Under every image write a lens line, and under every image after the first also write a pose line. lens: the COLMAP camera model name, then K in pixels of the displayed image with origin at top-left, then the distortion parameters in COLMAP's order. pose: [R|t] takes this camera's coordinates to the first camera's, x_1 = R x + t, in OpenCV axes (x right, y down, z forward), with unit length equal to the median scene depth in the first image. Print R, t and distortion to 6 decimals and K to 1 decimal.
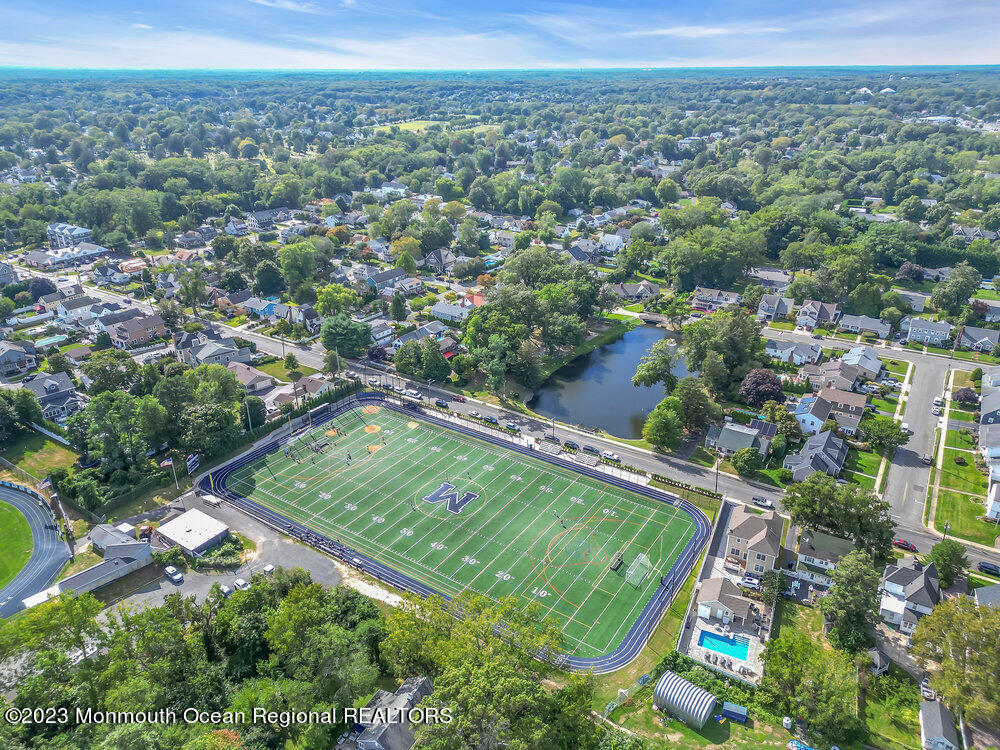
lens RADIAL K [[690.0, 0, 498.9], [0, 690.0, 395.1], [0, 0, 1]] dist [0.089089, -0.087217]
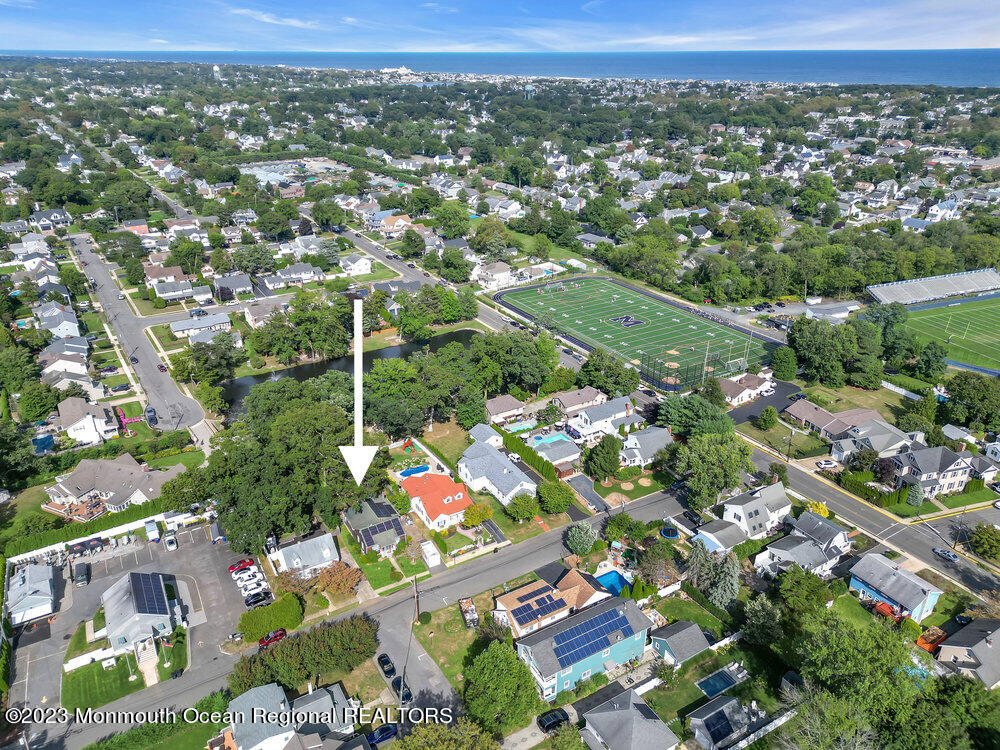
lens RADIAL K [[706.4, 0, 496.6], [0, 706.4, 374.1], [0, 0, 1]] dist [0.092045, -0.096900]
pose [[-0.897447, -0.179627, 0.402893, -0.246753], [0.197639, 0.652804, 0.731291, -0.531740], [-0.394370, 0.735922, -0.550356, 1.125377]]
